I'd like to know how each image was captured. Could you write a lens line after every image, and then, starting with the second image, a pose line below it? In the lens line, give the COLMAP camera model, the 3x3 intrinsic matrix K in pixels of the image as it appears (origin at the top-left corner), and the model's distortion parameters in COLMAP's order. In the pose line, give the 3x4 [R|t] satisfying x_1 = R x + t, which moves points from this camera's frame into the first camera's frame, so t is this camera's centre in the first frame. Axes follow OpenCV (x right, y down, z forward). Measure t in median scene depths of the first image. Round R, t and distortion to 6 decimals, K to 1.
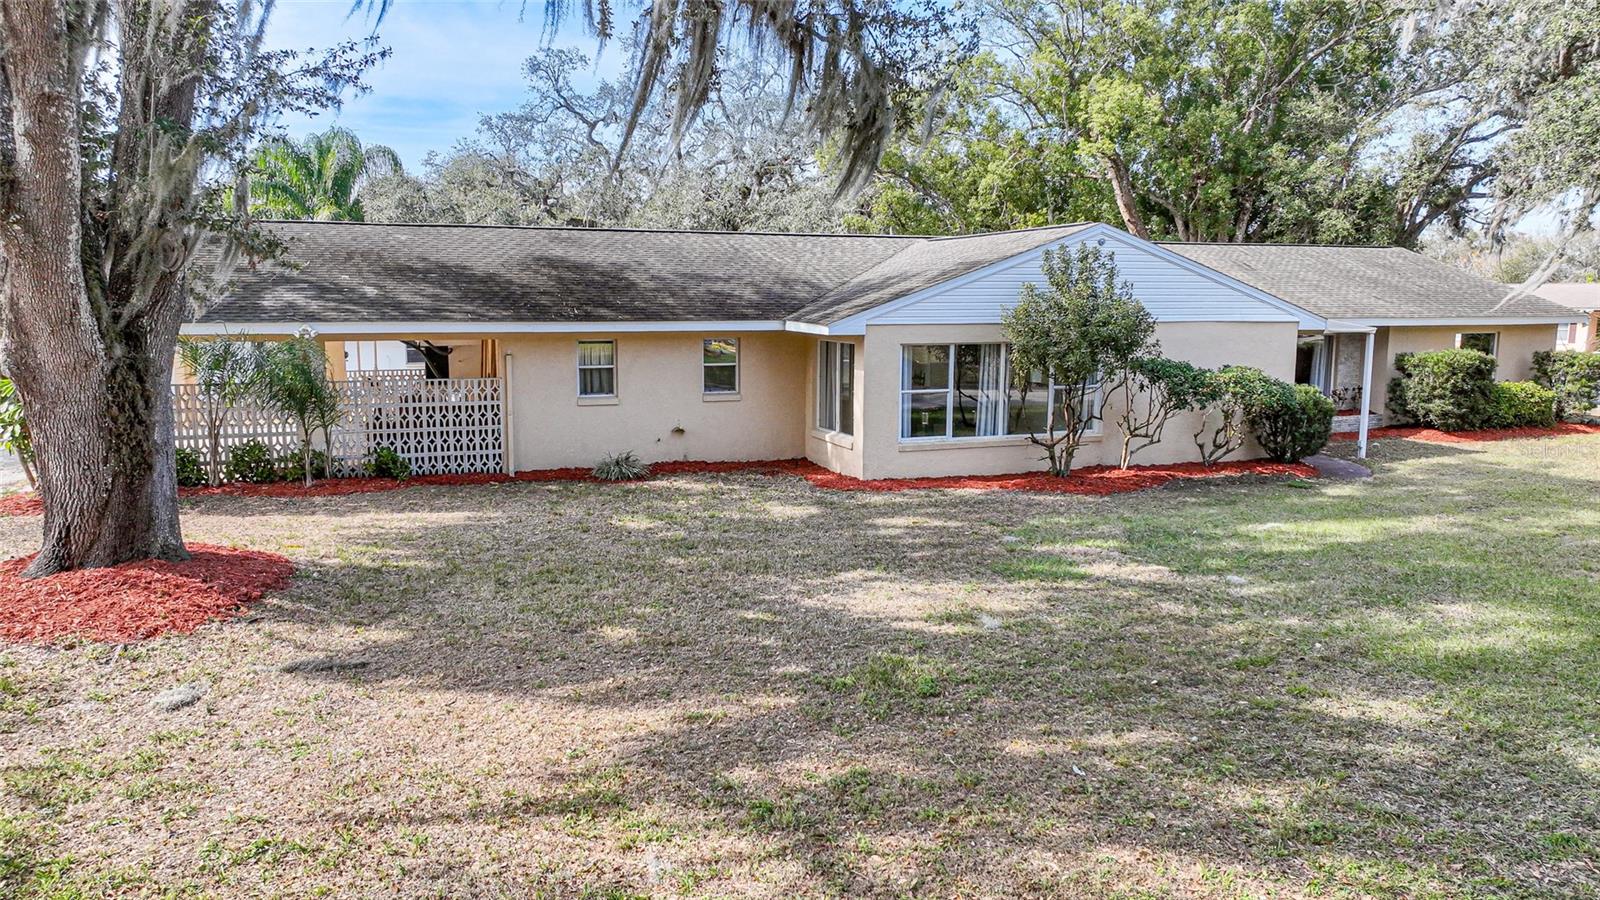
lens RADIAL K [[1112.4, 0, 800.0], [0, 1112.4, 450.0], [0, 0, 1]] dist [-0.002757, 0.004132]
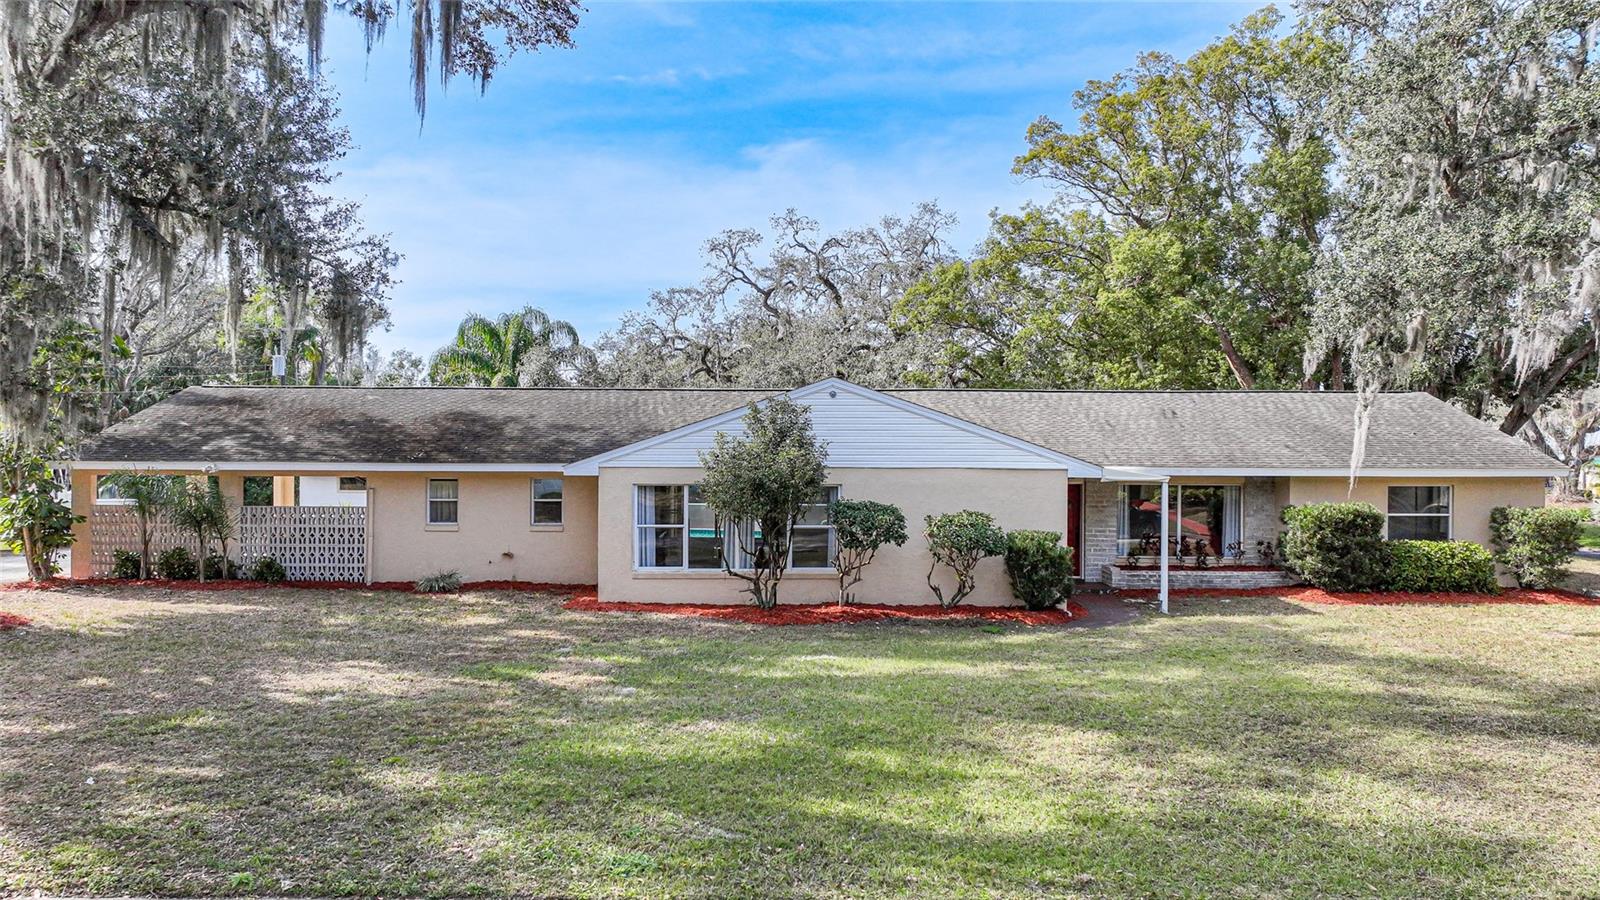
lens RADIAL K [[1112.4, 0, 800.0], [0, 1112.4, 450.0], [0, 0, 1]] dist [-0.002757, 0.004132]
pose [[0.935721, 0.003429, -0.352725, 0.628339], [-0.050066, 0.991120, -0.123183, 0.002469], [0.349171, 0.132925, 0.927583, -0.012272]]
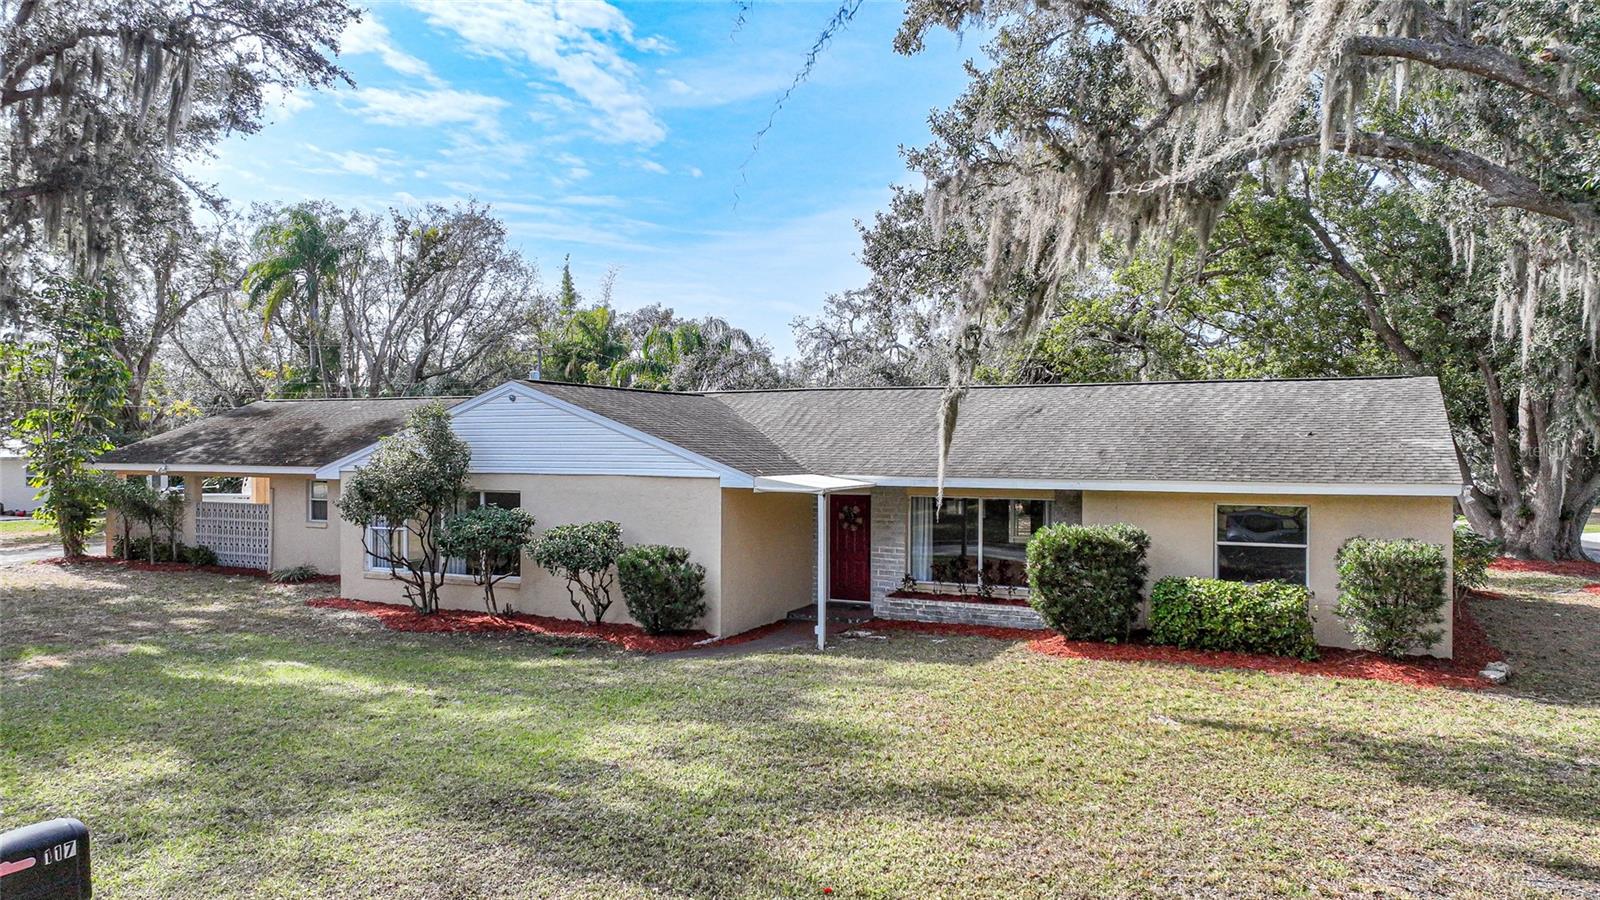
lens RADIAL K [[1112.4, 0, 800.0], [0, 1112.4, 450.0], [0, 0, 1]] dist [-0.002757, 0.004132]
pose [[0.691900, 0.001909, -0.721991, 1.234819], [-0.099643, 0.990680, -0.092870, -0.067630], [0.715085, 0.136198, 0.685641, 0.480240]]
